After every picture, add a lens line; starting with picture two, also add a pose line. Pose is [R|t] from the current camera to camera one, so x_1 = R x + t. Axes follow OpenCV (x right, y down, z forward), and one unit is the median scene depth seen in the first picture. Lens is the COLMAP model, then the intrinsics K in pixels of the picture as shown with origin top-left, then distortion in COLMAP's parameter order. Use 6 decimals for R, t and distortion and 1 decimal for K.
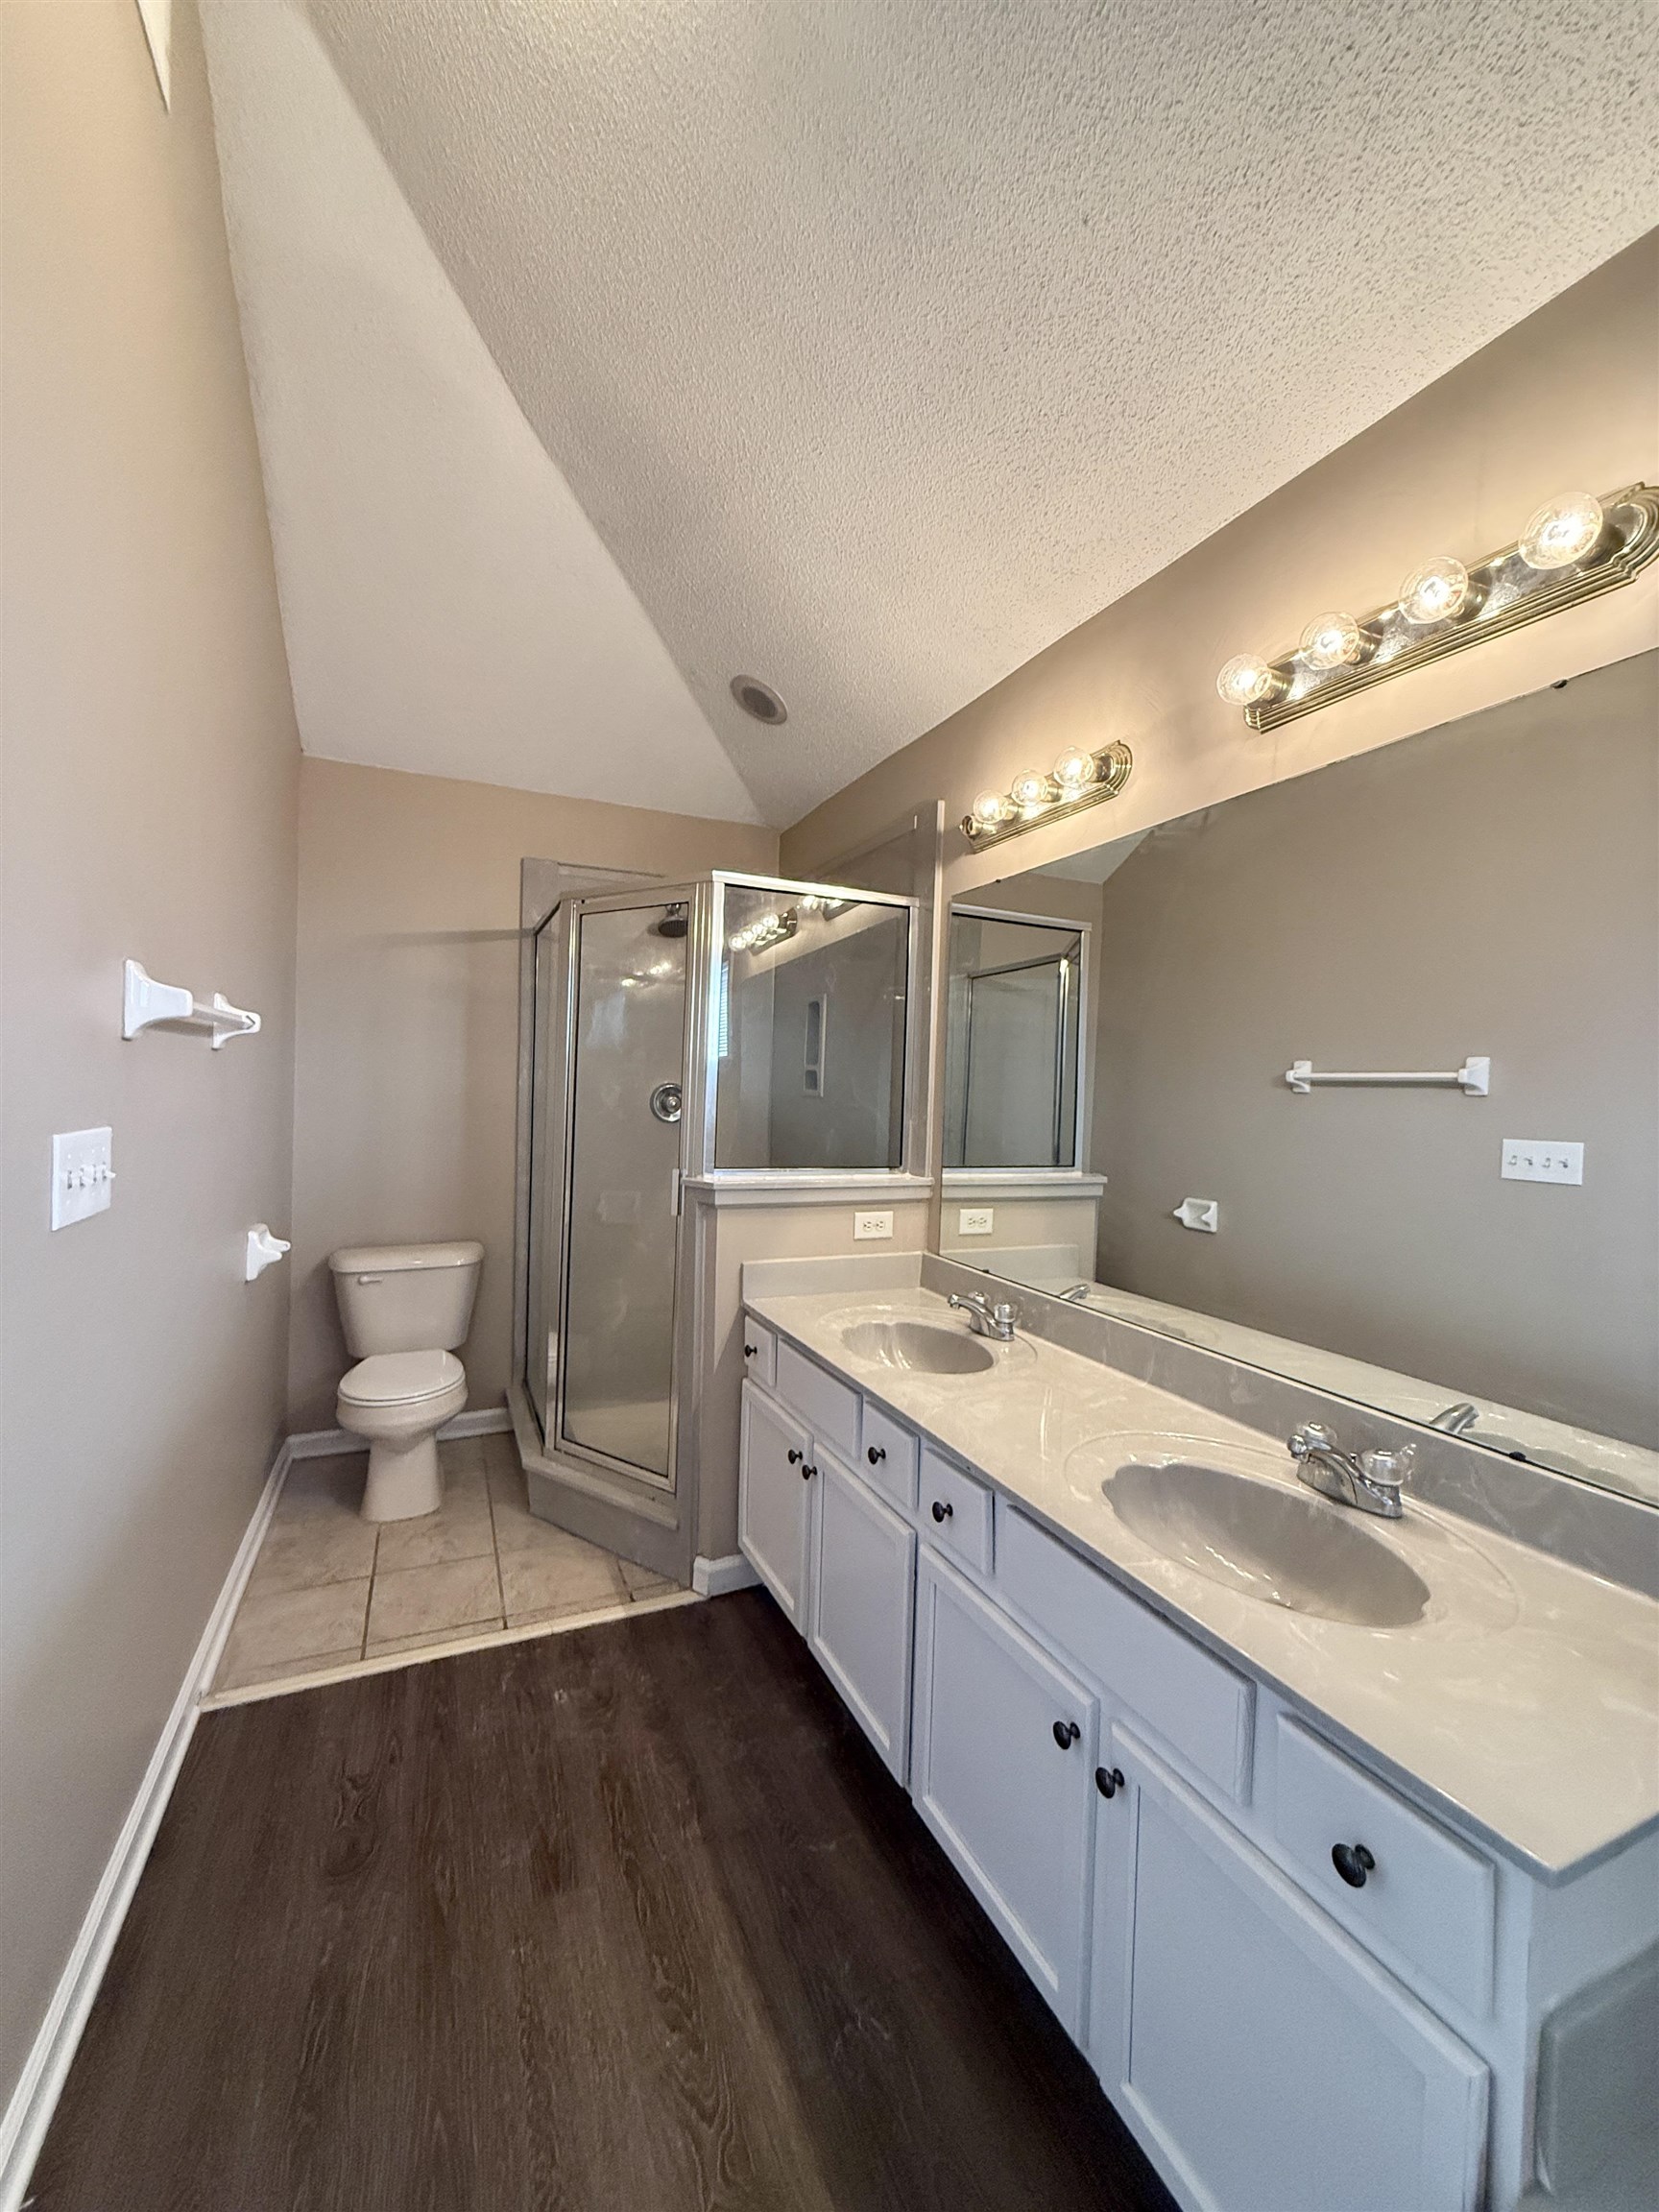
lens RADIAL K [[881.9, 0, 824.8], [0, 881.9, 1101.4], [0, 0, 1]] dist [-0.001166, 0.000577]
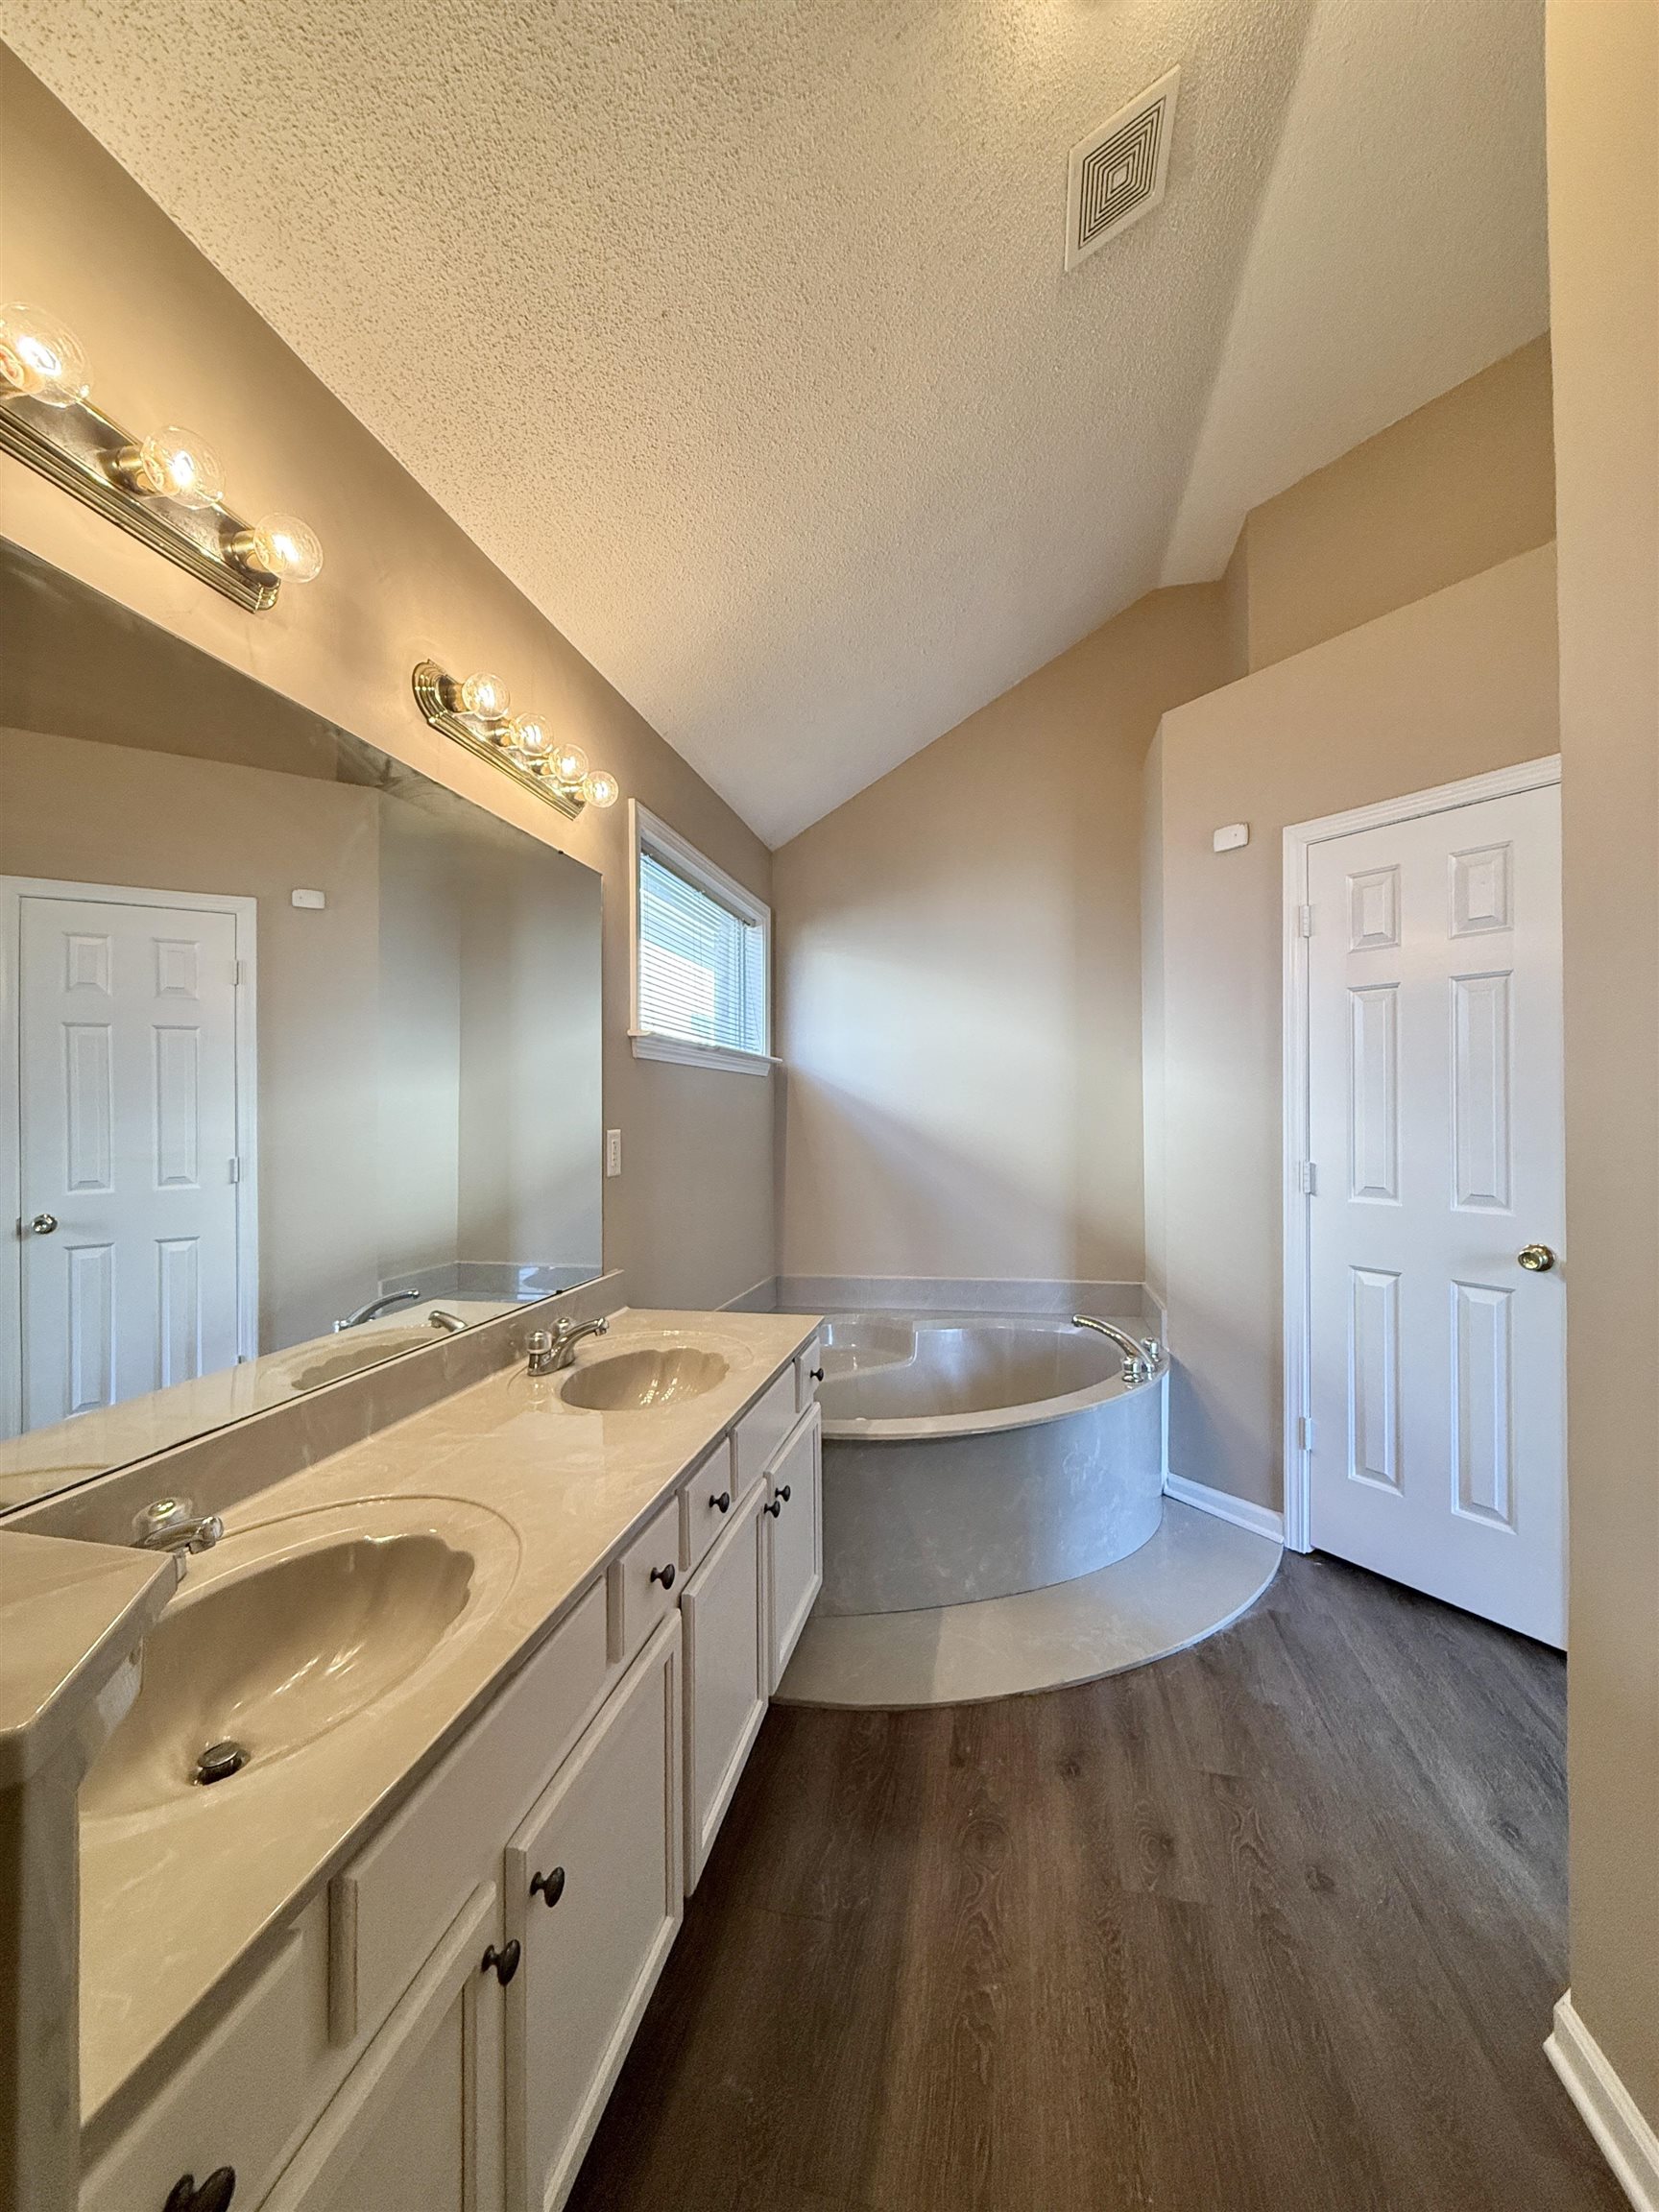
lens RADIAL K [[881.9, 0, 838.6], [0, 881.9, 1107.6], [0, 0, 1]] dist [-0.001166, 0.000577]
pose [[-0.813867, -0.020044, 0.580705, -0.552708], [-0.010370, 0.999747, 0.019975, 0.000451], [-0.580958, 0.010235, -0.813869, 1.753858]]
